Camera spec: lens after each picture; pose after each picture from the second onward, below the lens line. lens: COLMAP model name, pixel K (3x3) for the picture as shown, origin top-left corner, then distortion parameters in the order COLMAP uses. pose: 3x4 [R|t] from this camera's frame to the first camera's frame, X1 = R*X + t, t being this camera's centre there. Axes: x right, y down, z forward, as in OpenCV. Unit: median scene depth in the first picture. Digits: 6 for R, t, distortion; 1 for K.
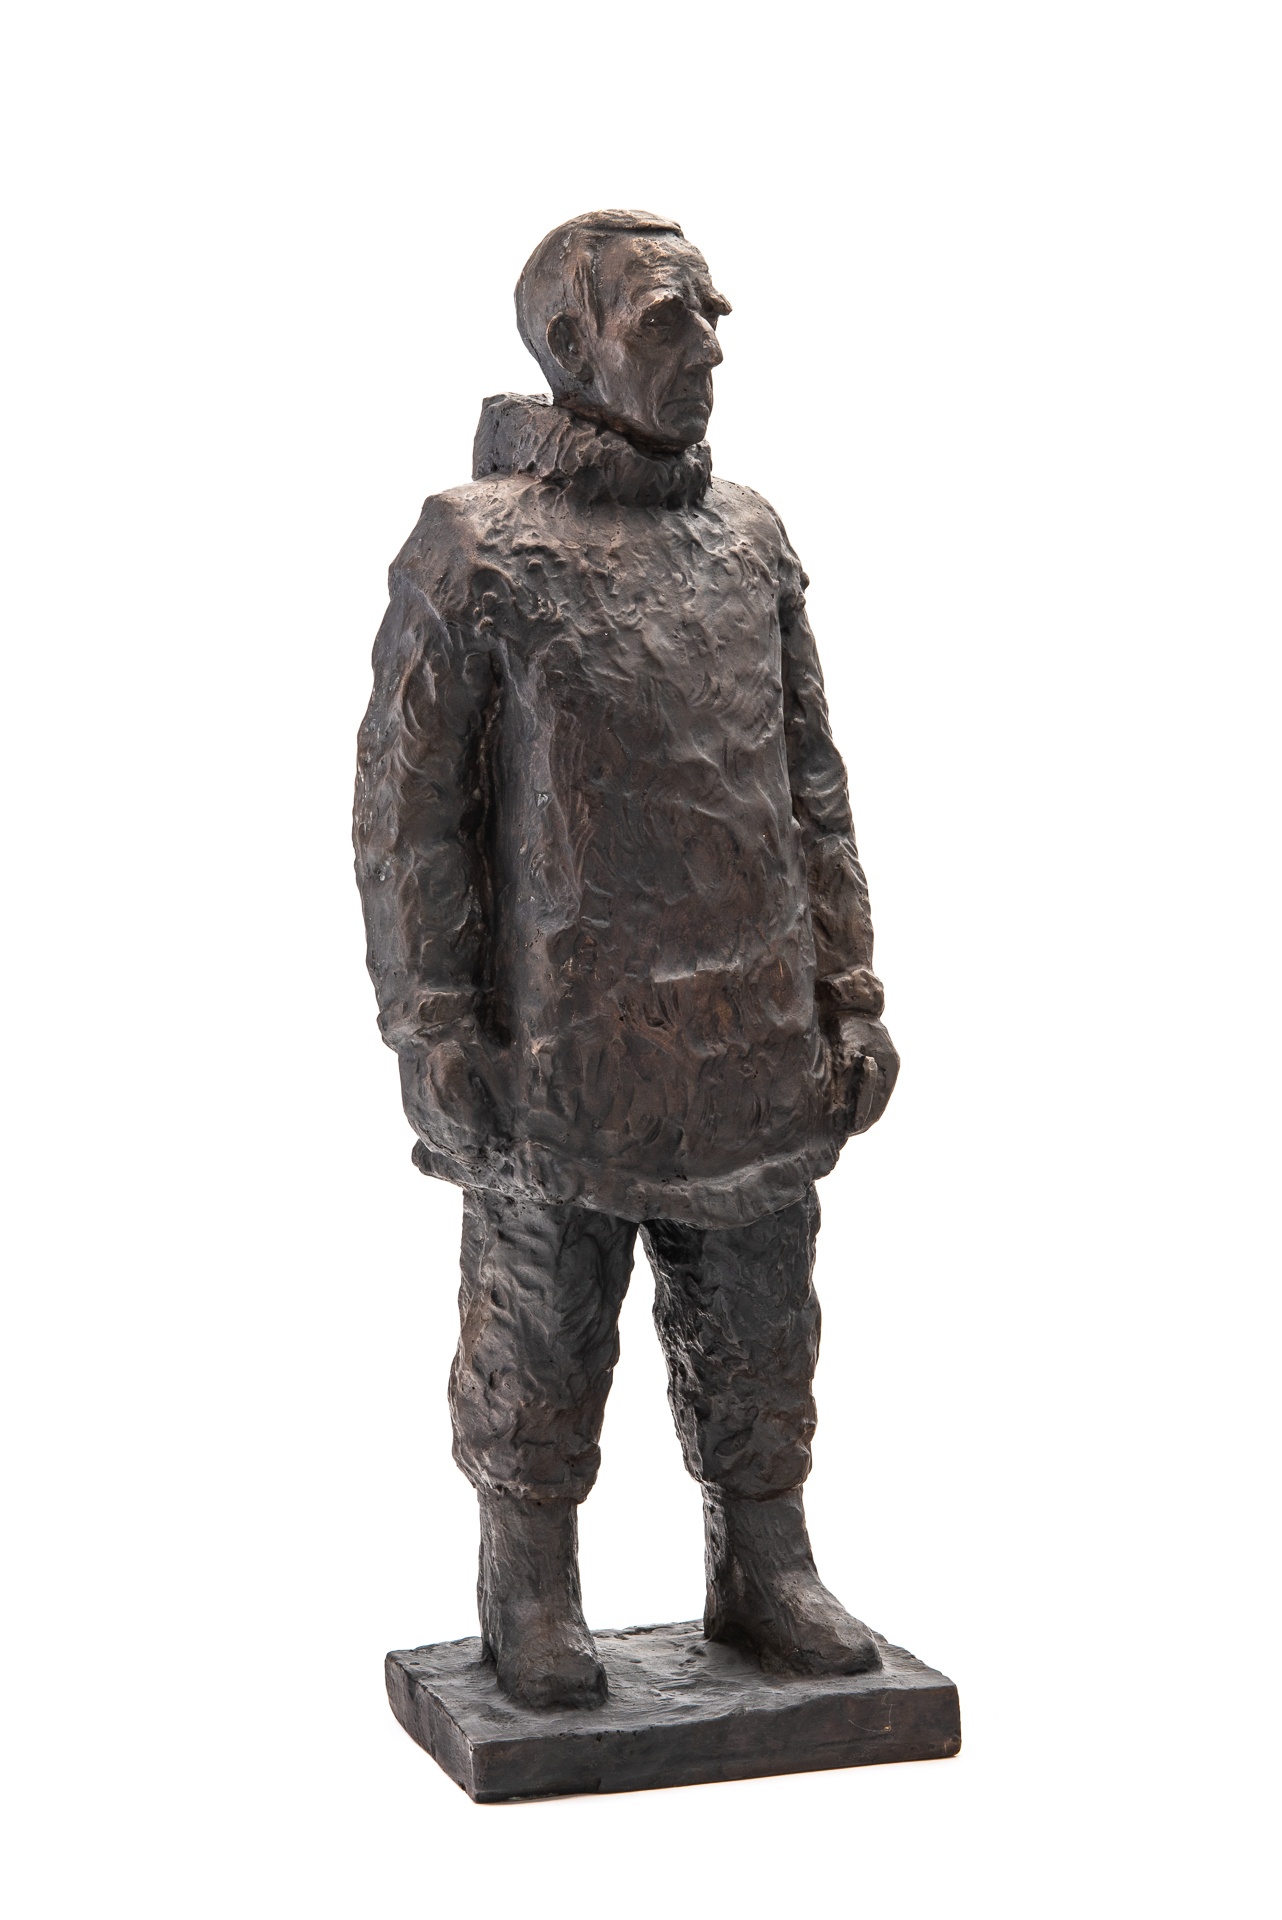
lens RADIAL K [[3859.5, 0, 711.3], [0, 3859.5, 961.0], [0, 0, 1]] dist [0.073143, 0.196335]
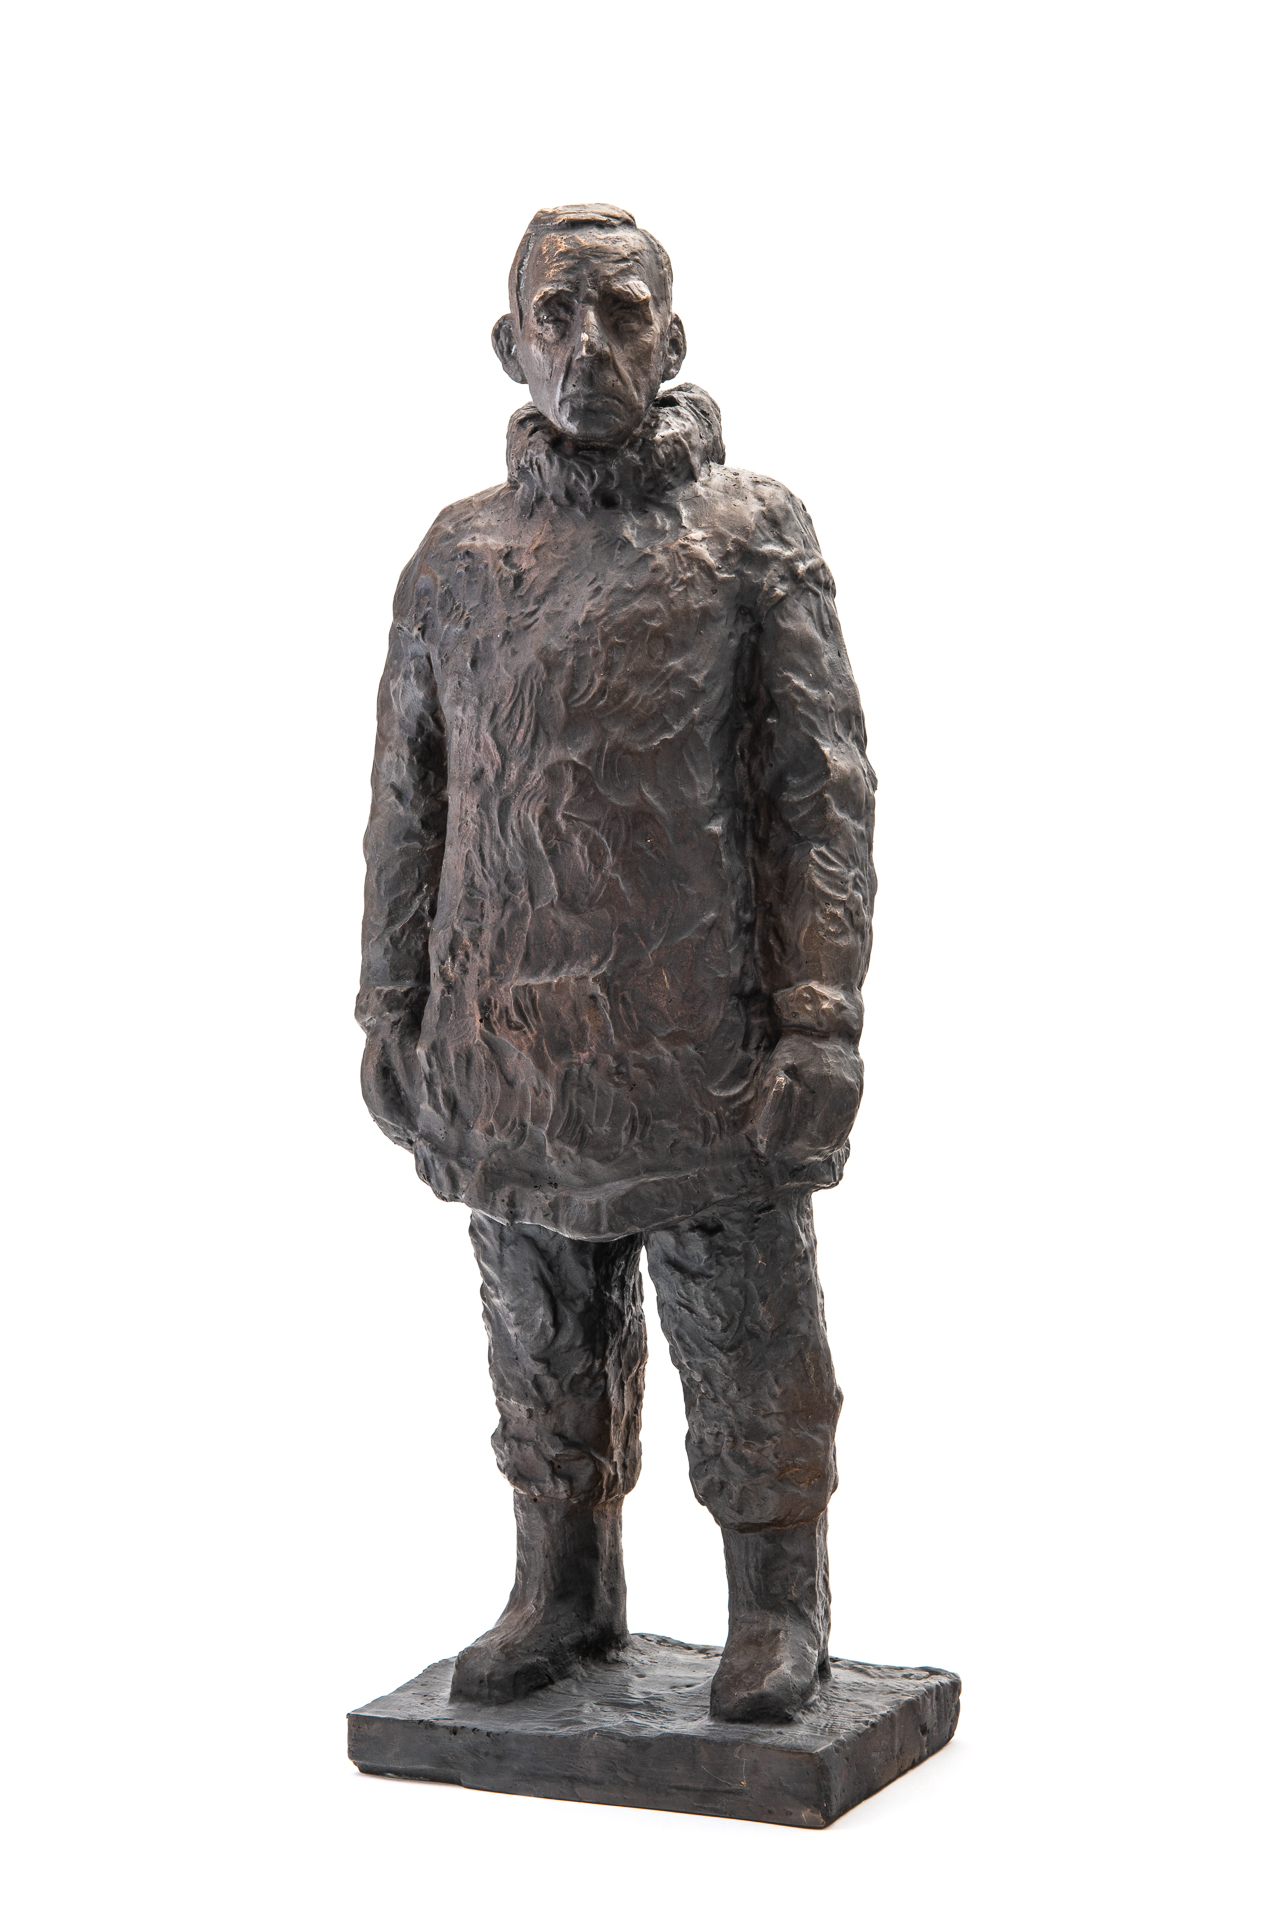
lens RADIAL K [[3859.5, 0, 711.3], [0, 3859.5, 961.0], [0, 0, 1]] dist [0.073143, 0.196335]
pose [[0.715779, 0.040003, -0.697180, 0.698999], [-0.037187, 0.999125, 0.019149, -0.021303], [0.697336, 0.012220, 0.716641, 0.316592]]
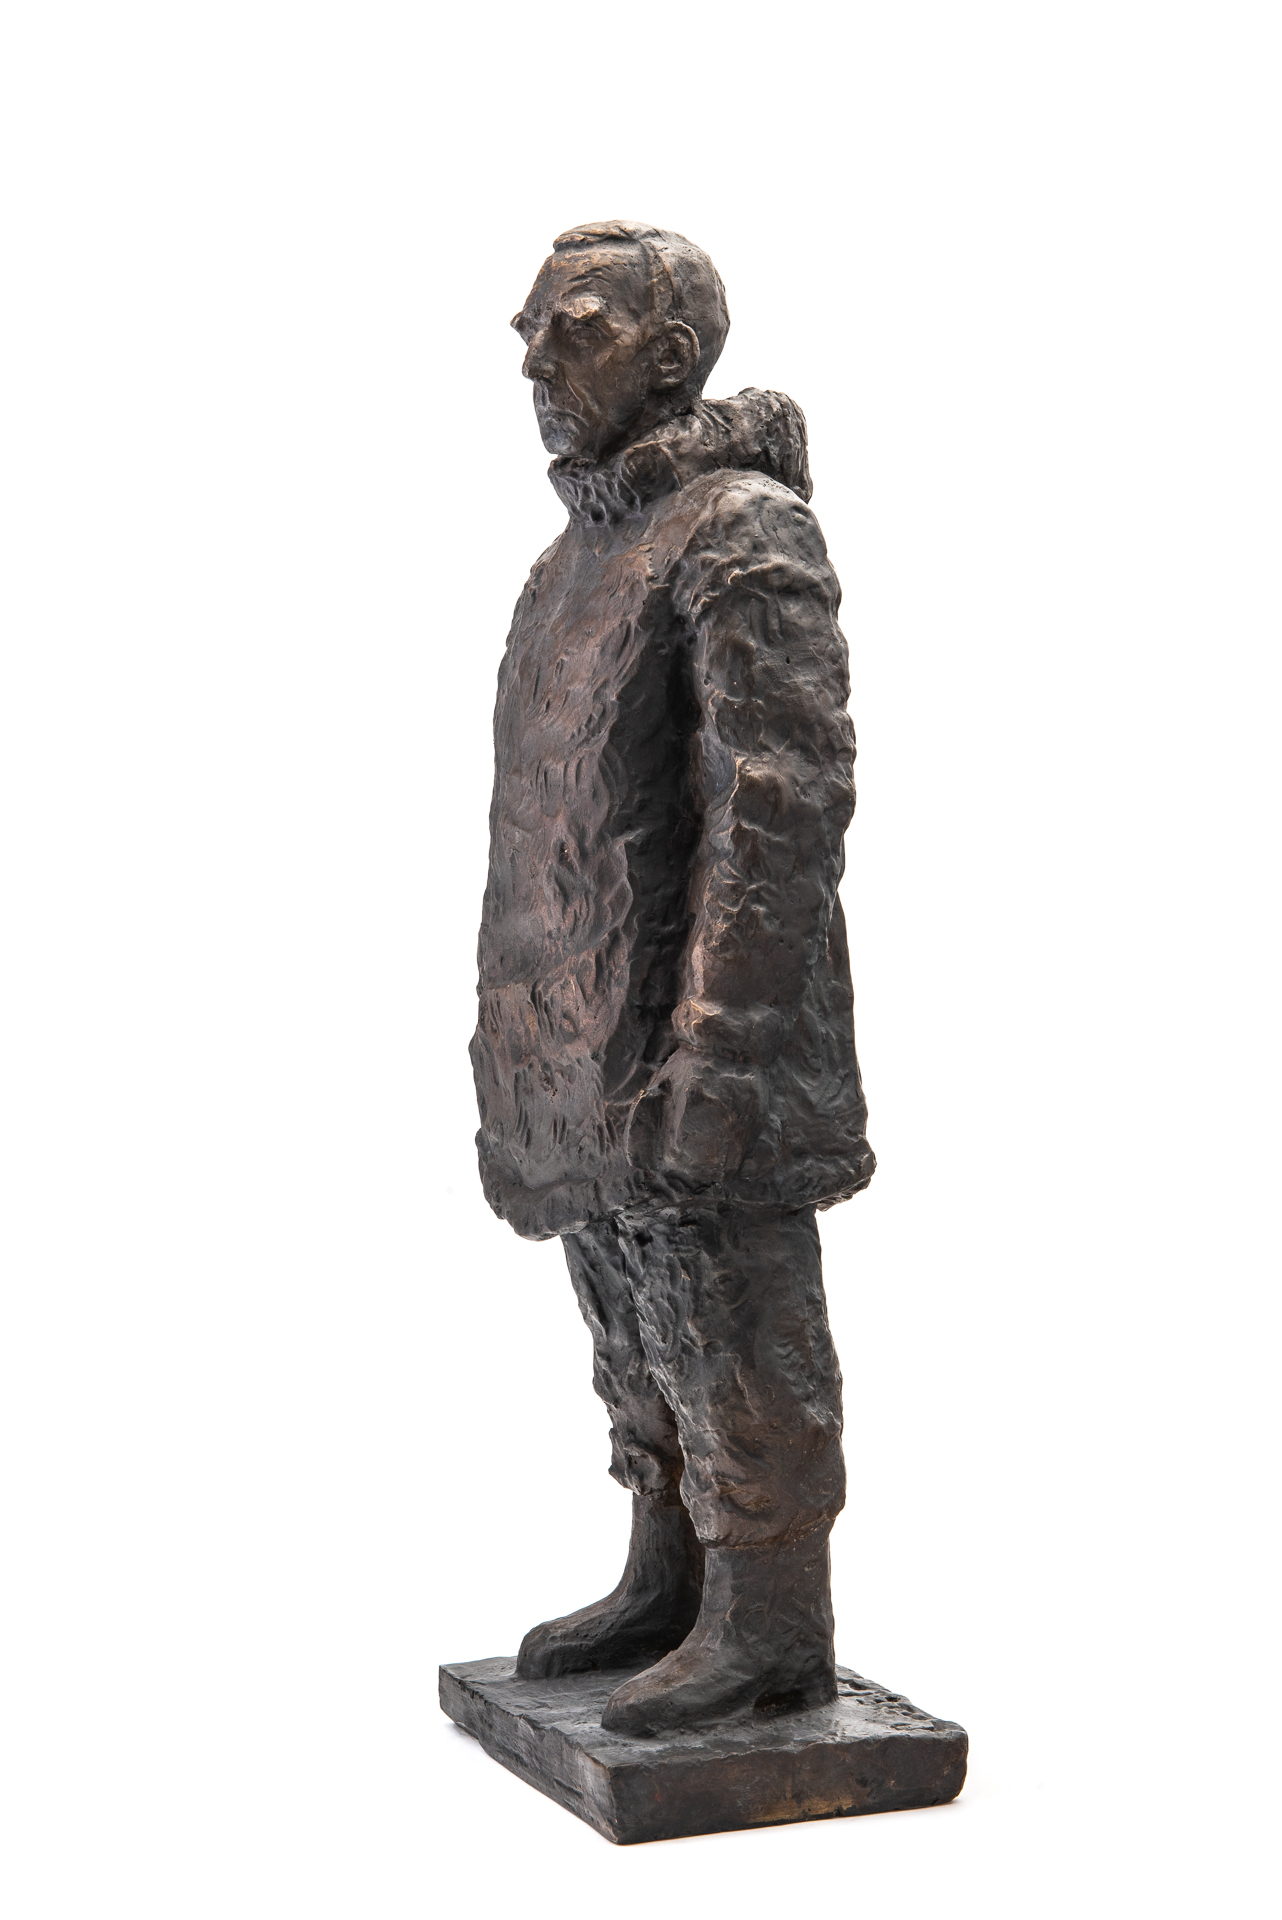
lens RADIAL K [[3859.5, 0, 711.3], [0, 3859.5, 961.0], [0, 0, 1]] dist [0.073143, 0.196335]
pose [[0.035012, 0.061339, -0.997503, 0.993582], [-0.039995, 0.997401, 0.059928, -0.064458], [0.998586, 0.037797, 0.037374, 0.998371]]
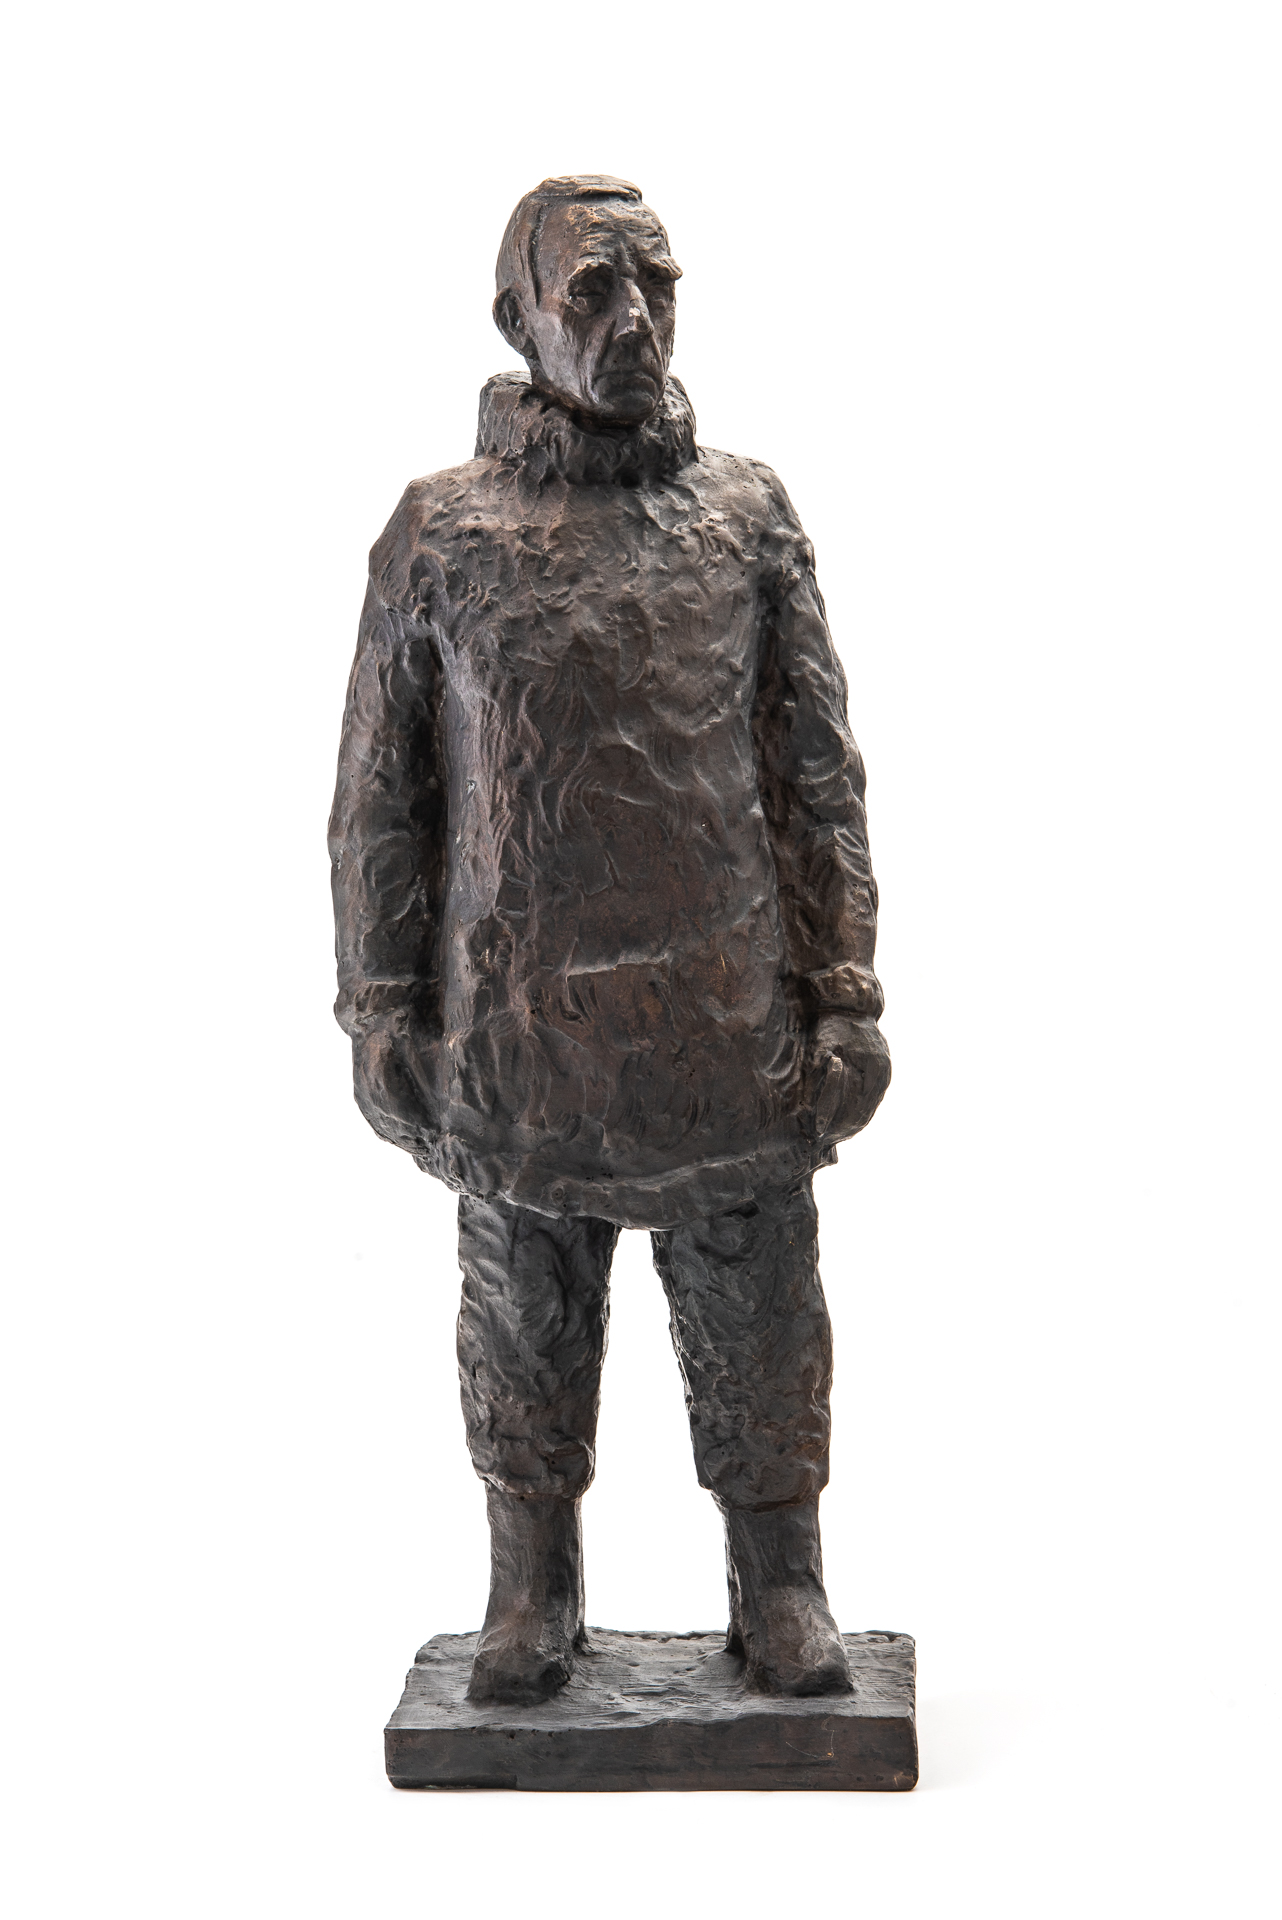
lens RADIAL K [[3821.1, 0, 640.6], [0, 3821.1, 1087.8], [0, 0, 1]] dist [0.086277, 0.048931]
pose [[0.920278, 0.028481, -0.390227, 0.371905], [-0.013309, 0.999049, 0.041529, -0.006337], [0.391038, -0.033025, 0.919782, 0.114532]]
